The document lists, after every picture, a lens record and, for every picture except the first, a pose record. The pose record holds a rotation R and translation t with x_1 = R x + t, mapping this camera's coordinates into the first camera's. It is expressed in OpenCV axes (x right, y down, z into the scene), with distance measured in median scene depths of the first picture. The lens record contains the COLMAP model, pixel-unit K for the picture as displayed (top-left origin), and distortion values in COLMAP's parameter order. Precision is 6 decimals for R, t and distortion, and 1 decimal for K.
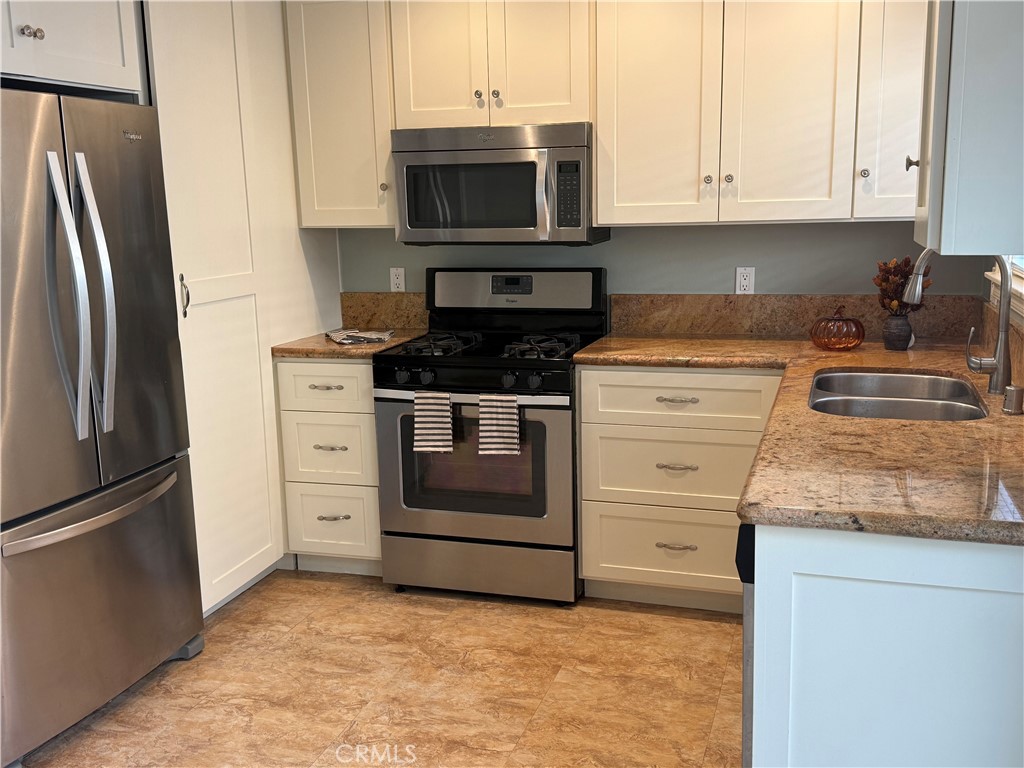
lens RADIAL K [[1027.1, 0, 512.0], [0, 1027.1, 384.0], [0, 0, 1]] dist [0.193499, 0.008210]
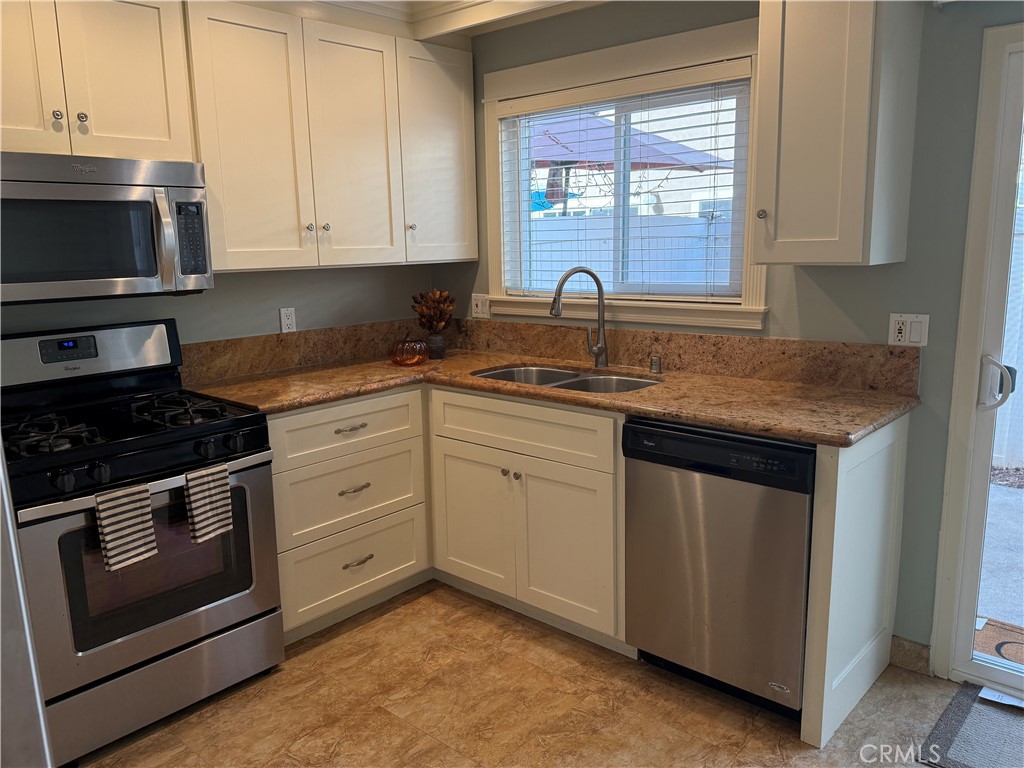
lens RADIAL K [[782.0, 0, 512.0], [0, 782.0, 384.0], [0, 0, 1]] dist [0.034872, -0.060815]
pose [[0.402728, -0.154964, 0.902106, -0.478208], [0.176790, 0.980175, 0.089450, -0.070095], [-0.898084, 0.123460, 0.422141, 0.472832]]
